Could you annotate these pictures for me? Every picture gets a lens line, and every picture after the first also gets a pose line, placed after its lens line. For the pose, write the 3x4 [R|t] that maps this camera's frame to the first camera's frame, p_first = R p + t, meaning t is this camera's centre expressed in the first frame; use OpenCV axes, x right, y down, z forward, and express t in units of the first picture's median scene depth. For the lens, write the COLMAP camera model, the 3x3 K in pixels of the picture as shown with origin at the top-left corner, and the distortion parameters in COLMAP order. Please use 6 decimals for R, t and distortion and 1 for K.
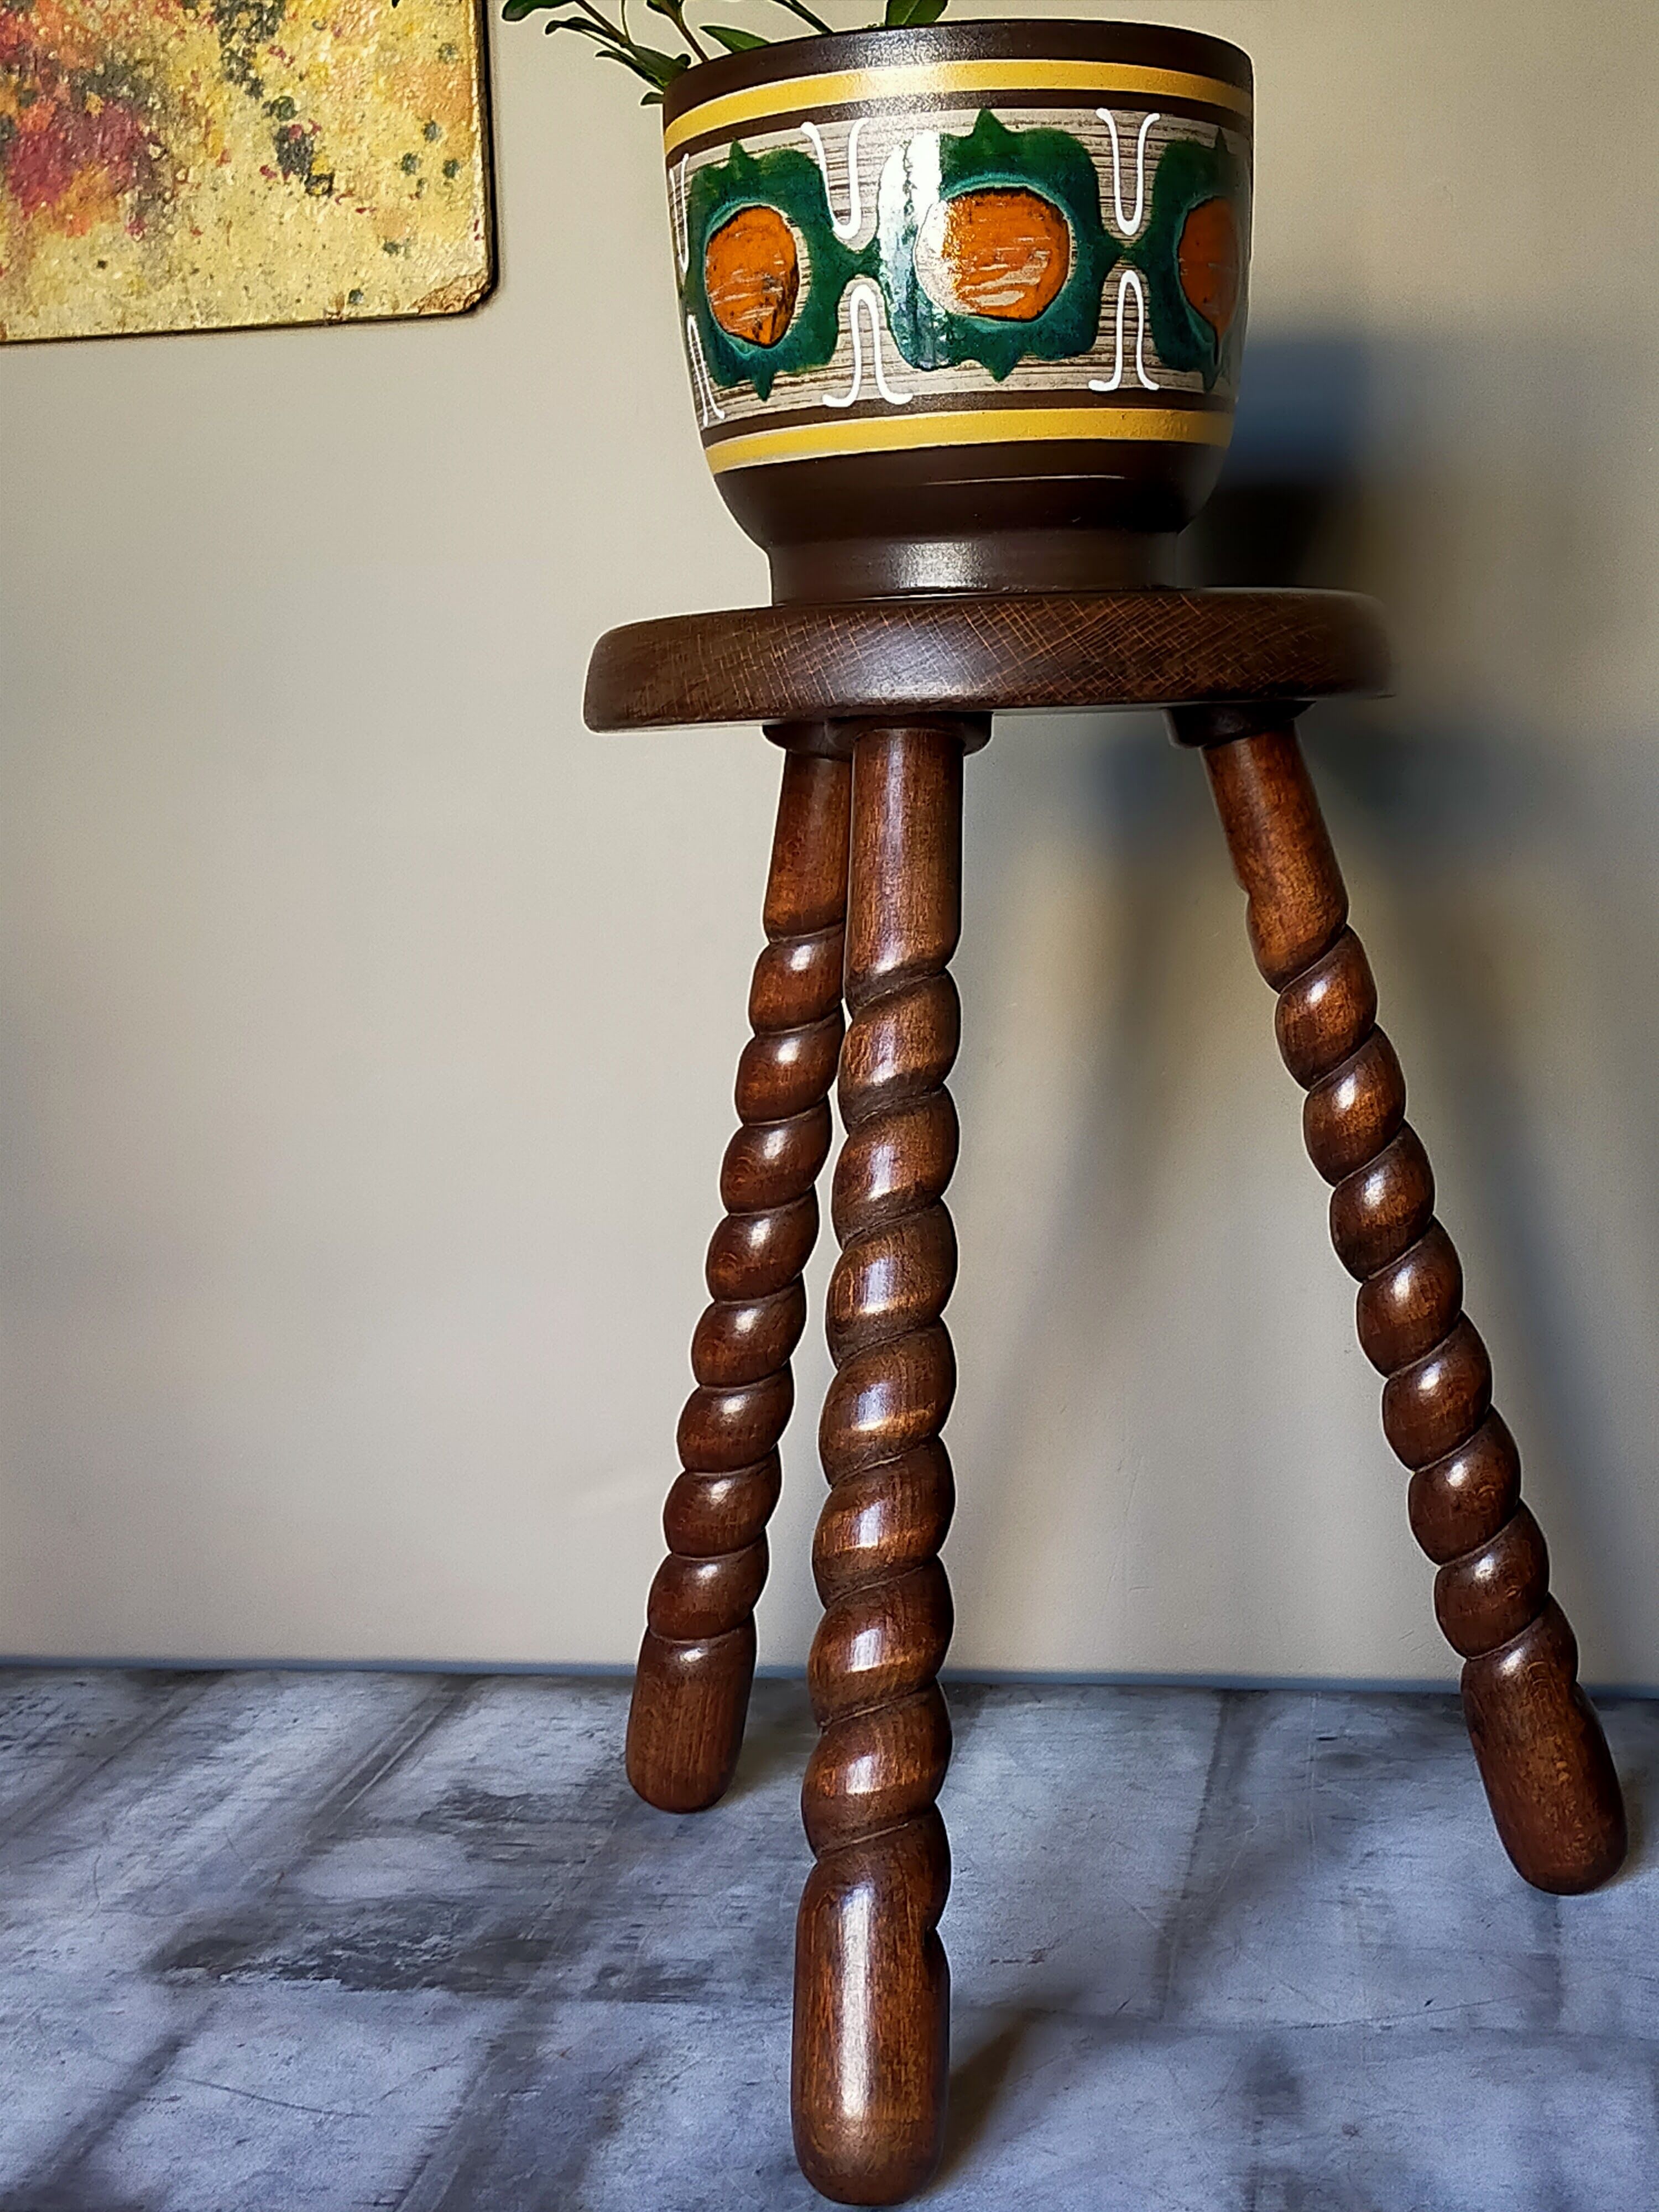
lens RADIAL K [[3446.7, 0, 788.1], [0, 3446.7, 1083.7], [0, 0, 1]] dist [0.103009, 0.000000]
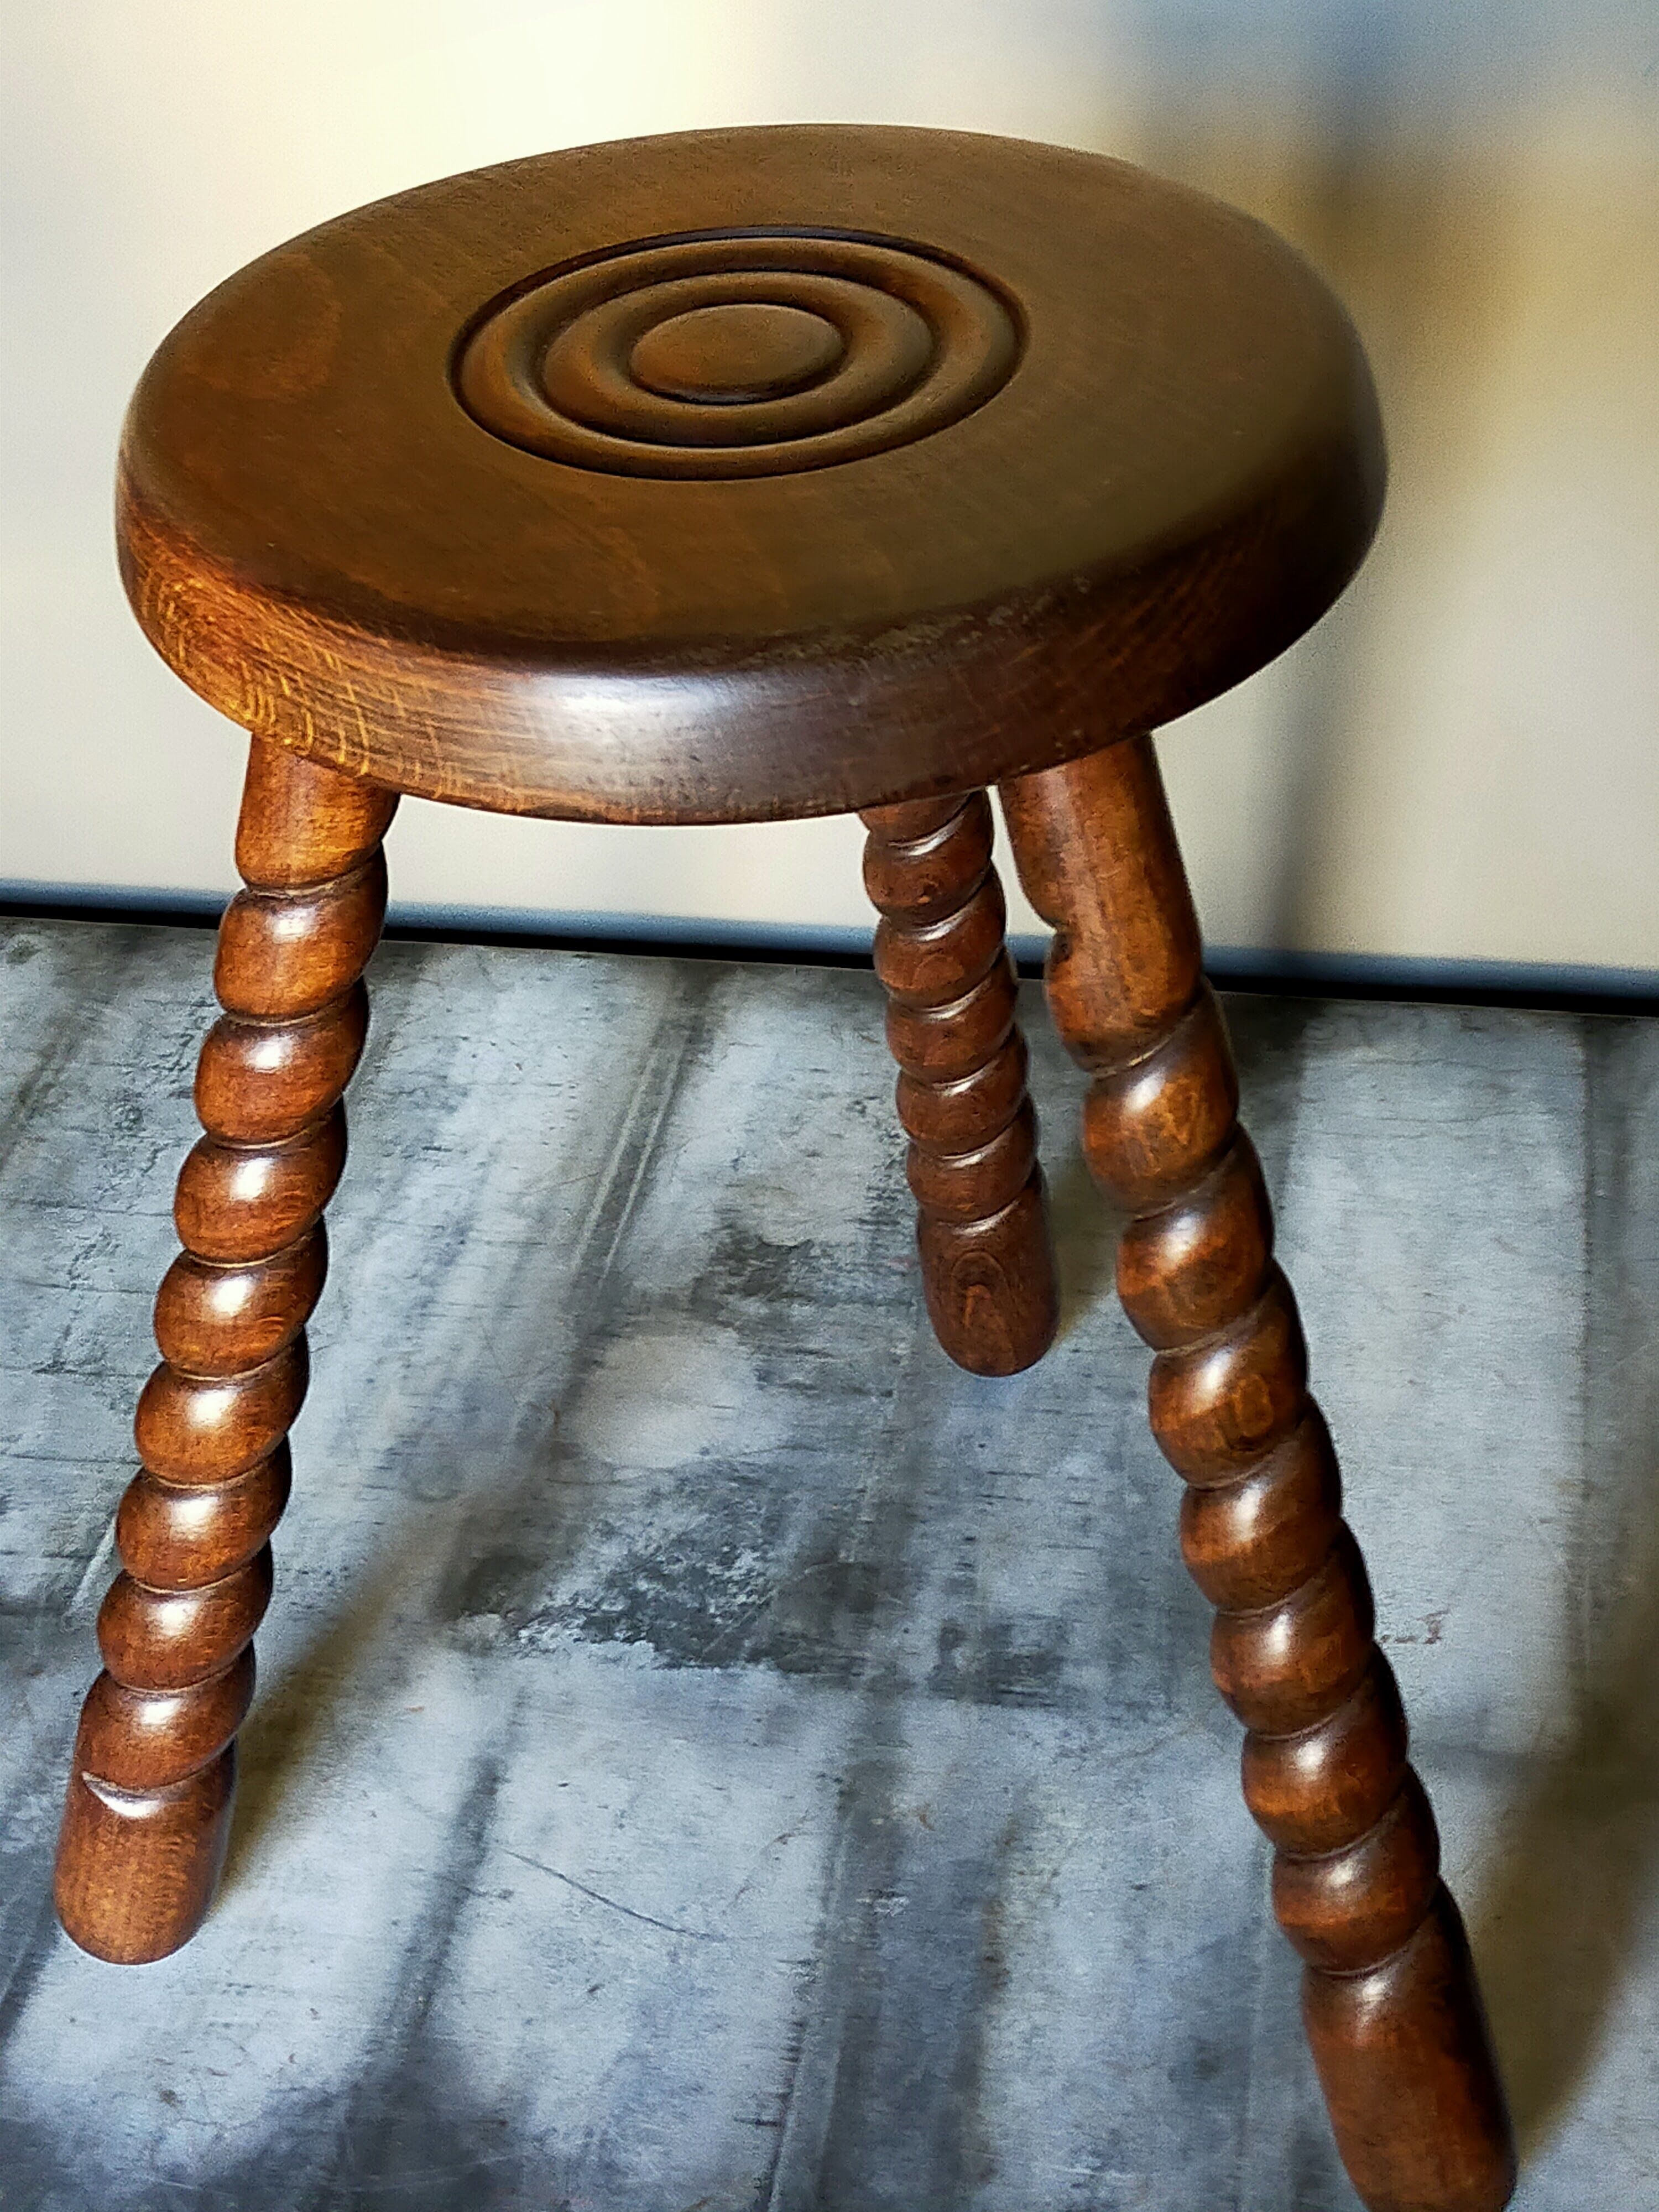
lens RADIAL K [[3446.7, 0, 787.1], [0, 3446.7, 1199.8], [0, 0, 1]] dist [0.103009, 0.000000]
pose [[0.999778, -0.017027, -0.012414, -0.078048], [0.021009, 0.850950, 0.524826, -0.301341], [0.001628, -0.524970, 0.851119, 0.285102]]
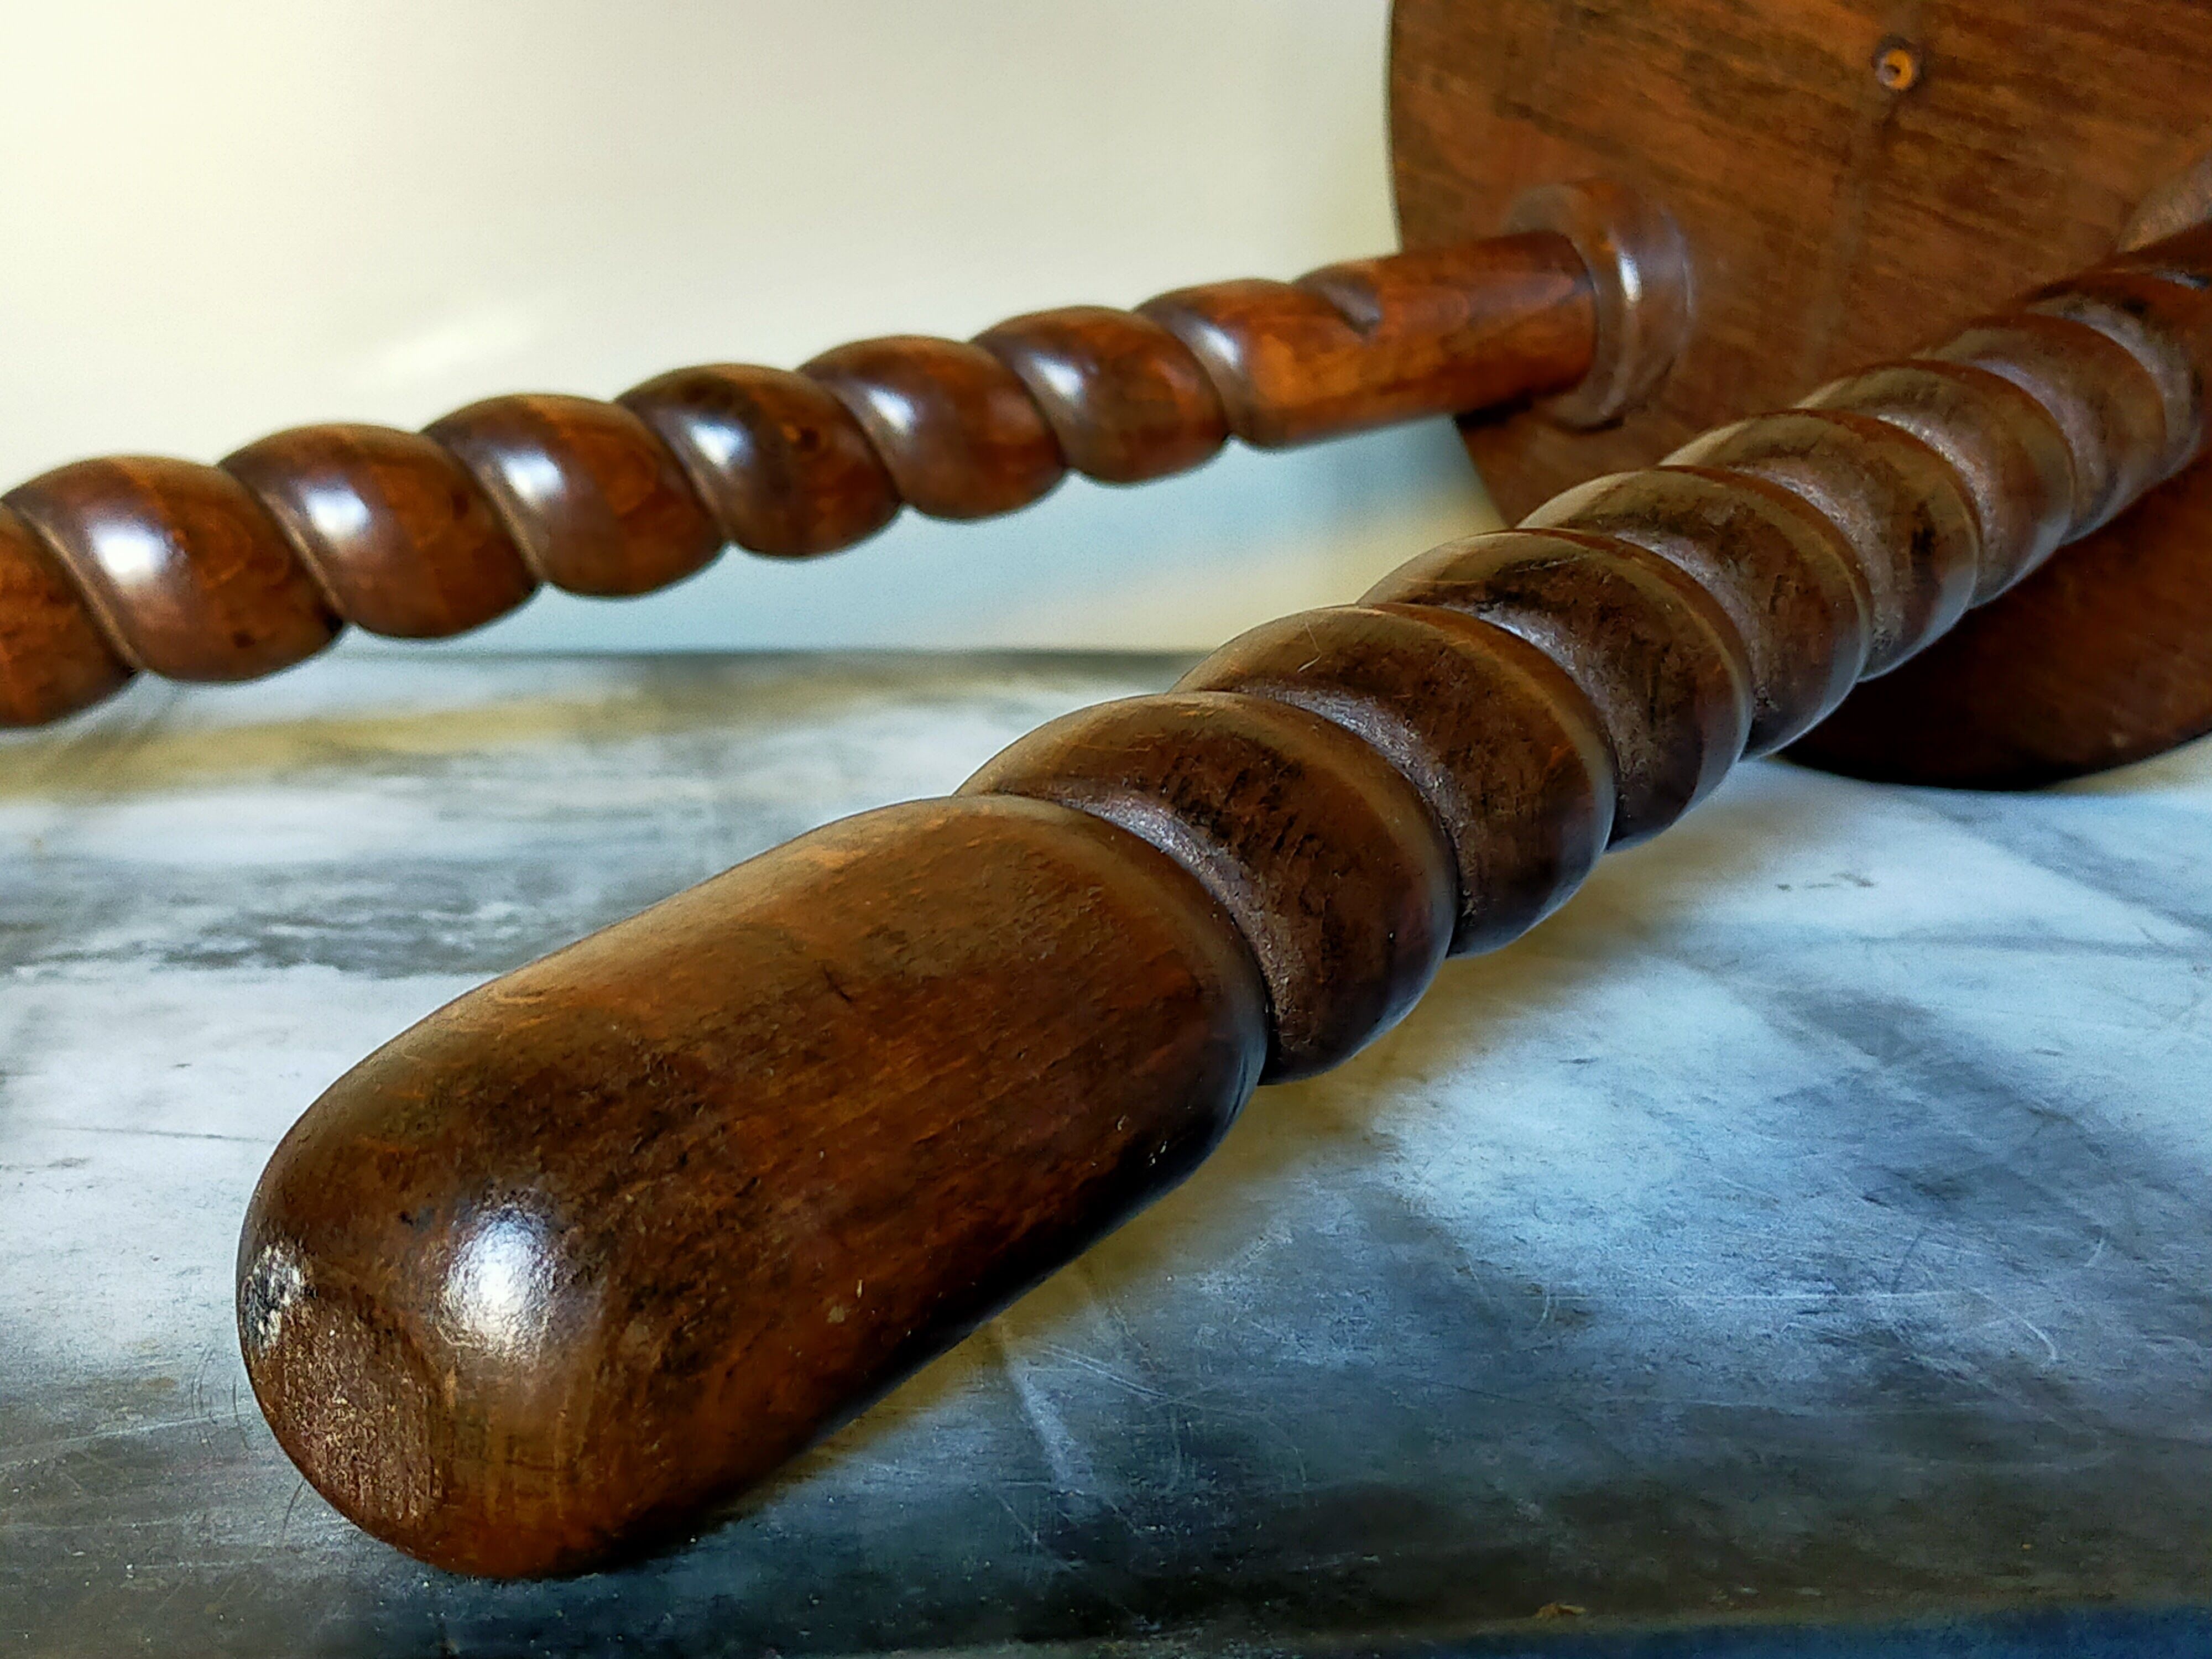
lens RADIAL K [[3446.7, 0, 1123.4], [0, 3446.7, 810.2], [0, 0, 1]] dist [0.103009, 0.000000]
pose [[0.943982, -0.005936, 0.329943, -0.169773], [-0.012574, 0.998465, 0.053938, 0.208782], [-0.329757, -0.055065, 0.942459, 0.564338]]
